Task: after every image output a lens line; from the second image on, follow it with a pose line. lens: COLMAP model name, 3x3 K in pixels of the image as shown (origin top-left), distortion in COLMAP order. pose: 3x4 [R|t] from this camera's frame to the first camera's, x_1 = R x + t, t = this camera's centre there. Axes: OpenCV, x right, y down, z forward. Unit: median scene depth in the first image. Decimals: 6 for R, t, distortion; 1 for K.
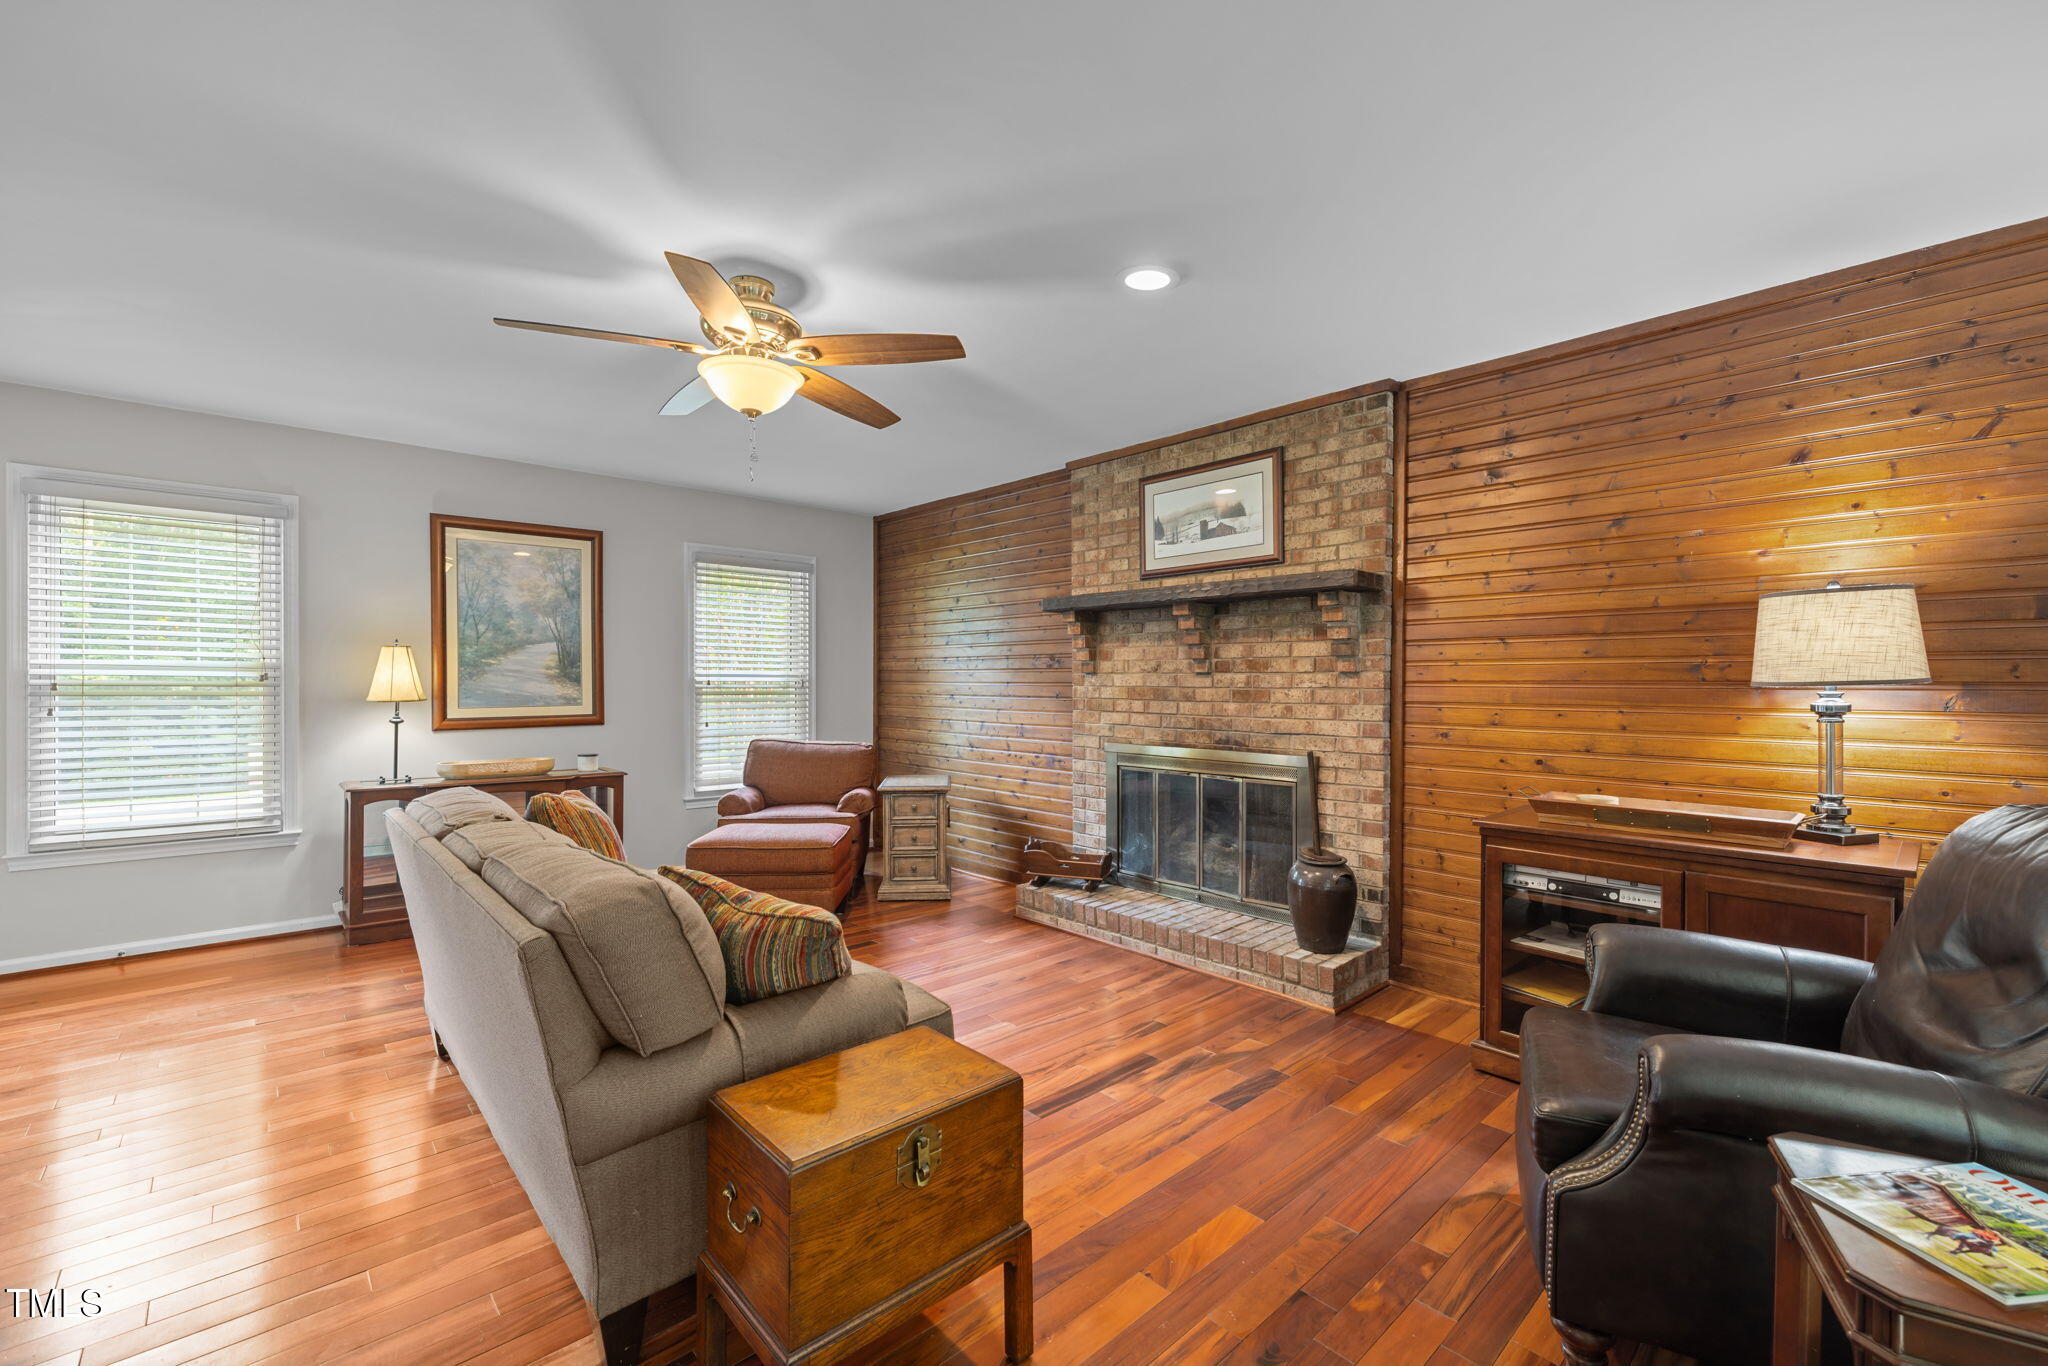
lens RADIAL K [[861.2, 0, 1020.2], [0, 861.2, 682.2], [0, 0, 1]] dist [-0.000065, 0.000079]
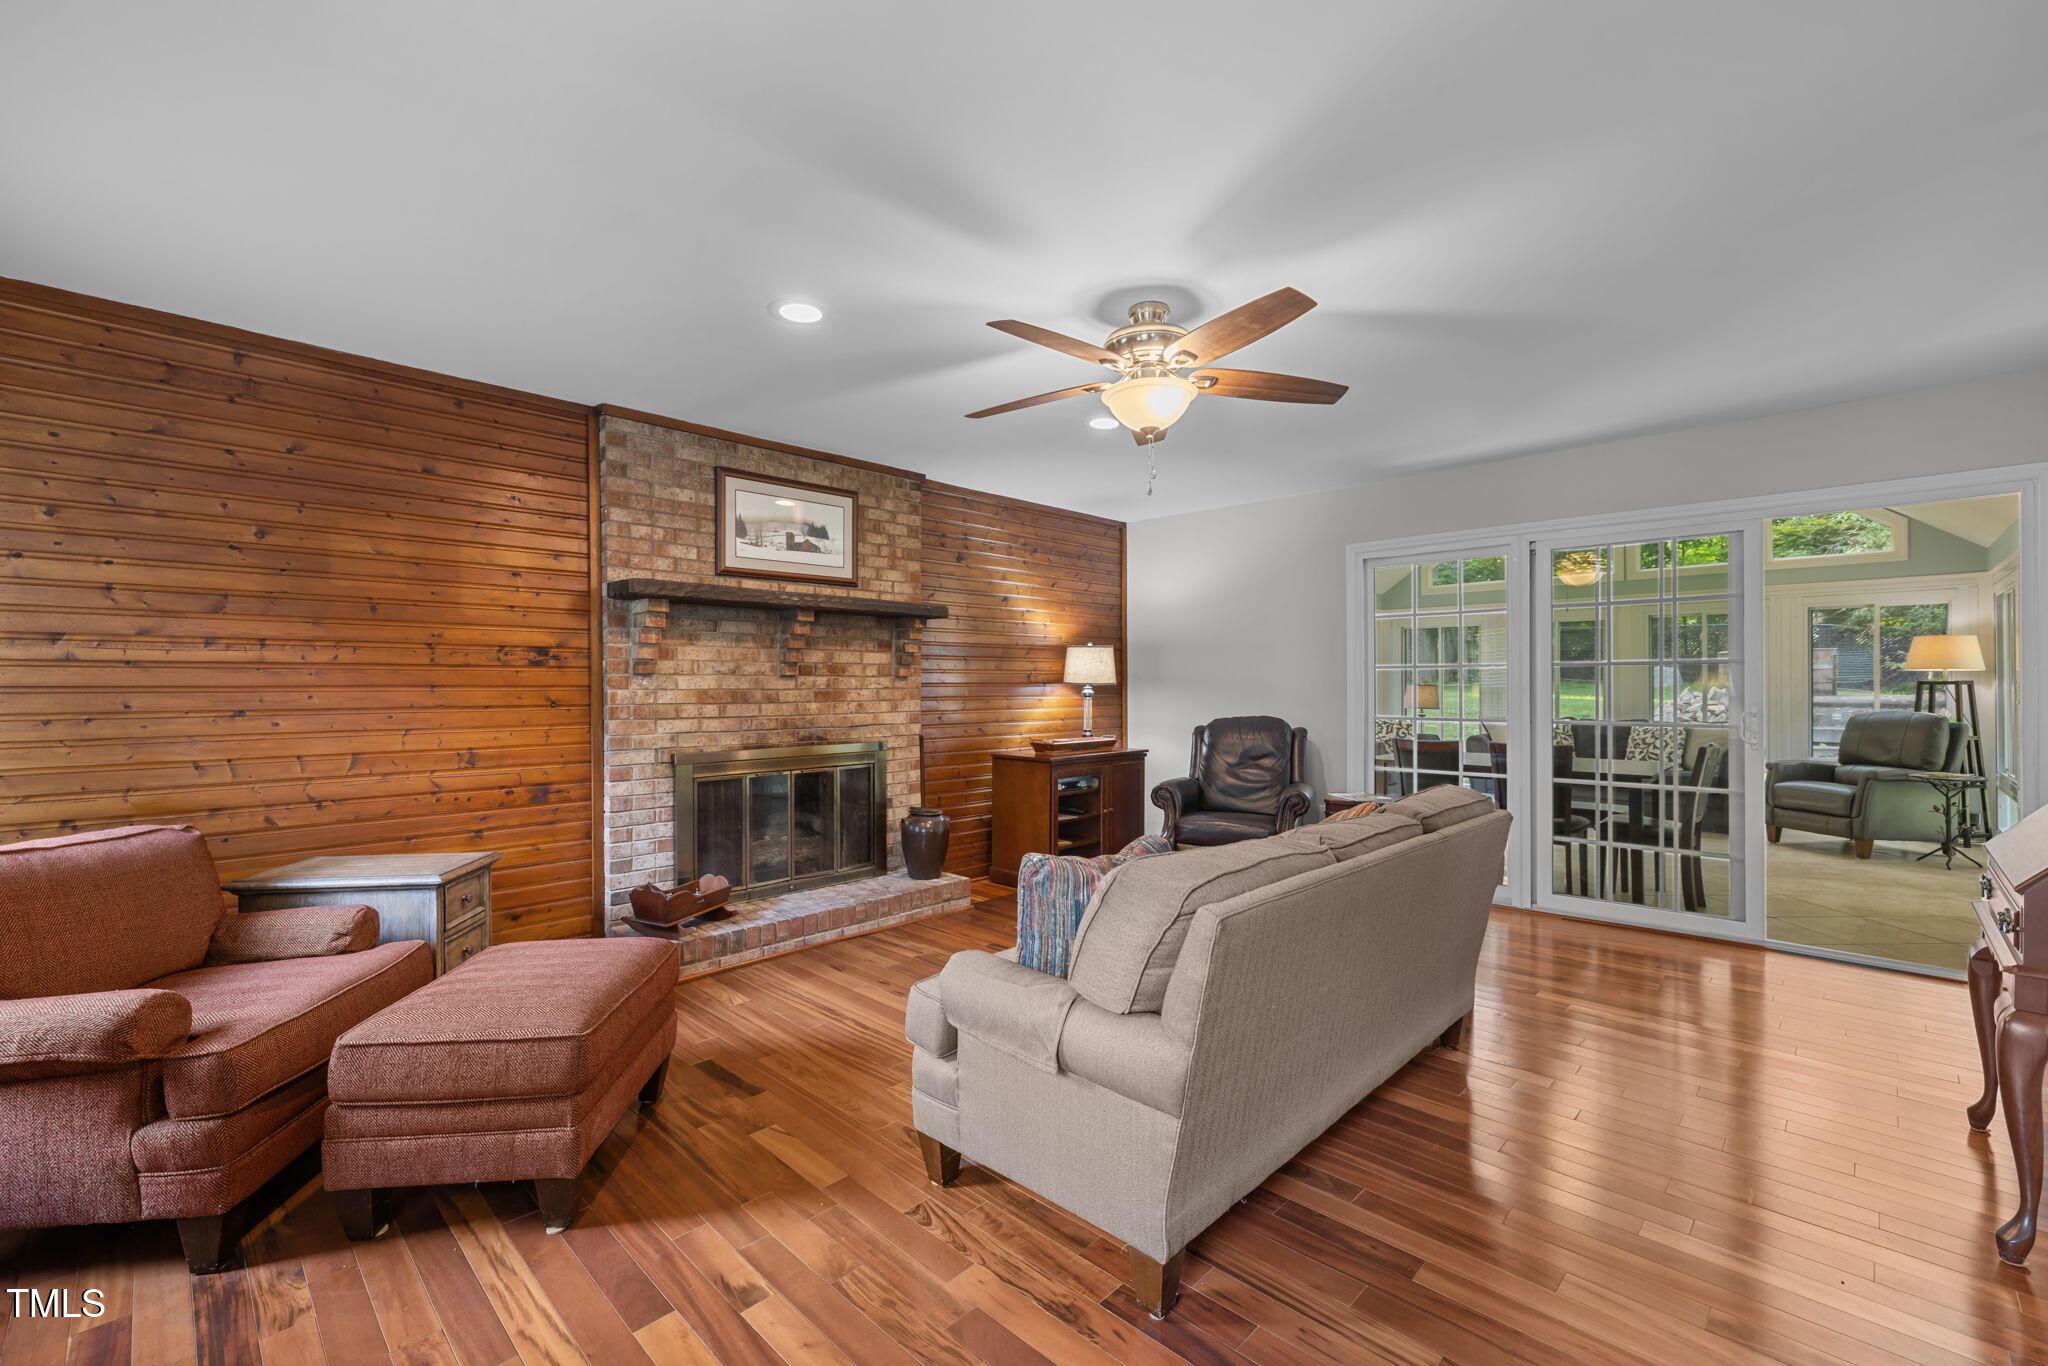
lens RADIAL K [[861.2, 0, 1020.2], [0, 861.2, 682.2], [0, 0, 1]] dist [-0.000065, 0.000079]
pose [[-0.059275, -0.000356, 0.998242, -0.889584], [0.002172, 0.999998, 0.000485, -0.002674], [-0.998239, 0.002197, -0.059274, 0.800104]]
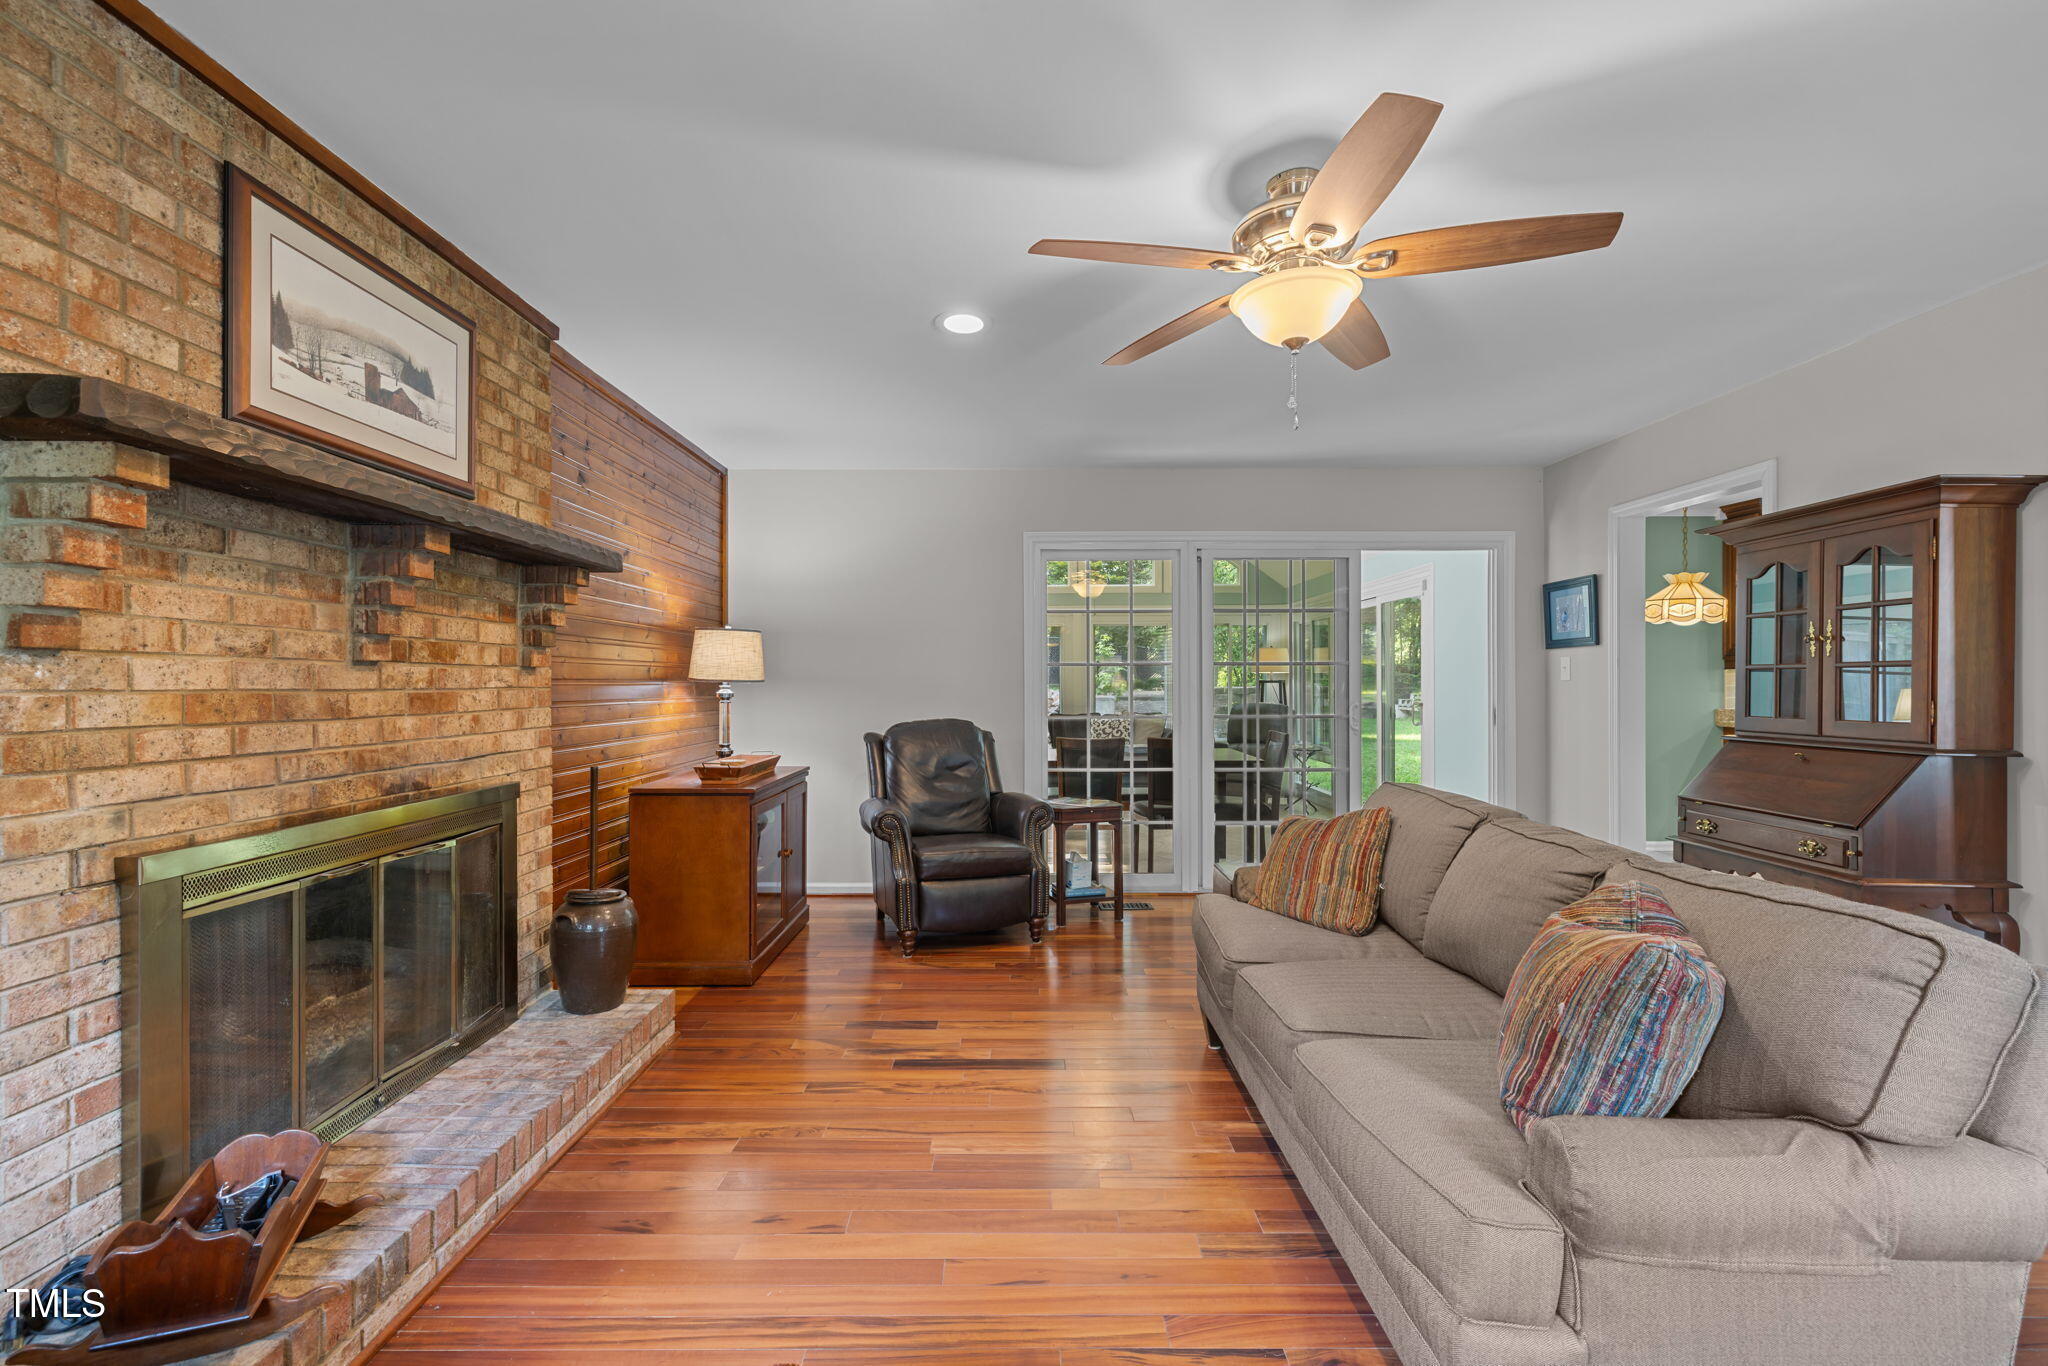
lens RADIAL K [[886.2, 0, 1024.0], [0, 886.2, 683.0], [0, 0, 1]] dist [0.002972, 0.000884]
pose [[-0.742714, -0.001983, 0.669606, -0.443102], [-0.000450, 0.999997, 0.002462, 0.000459], [-0.669609, 0.001527, -0.742712, 1.163702]]
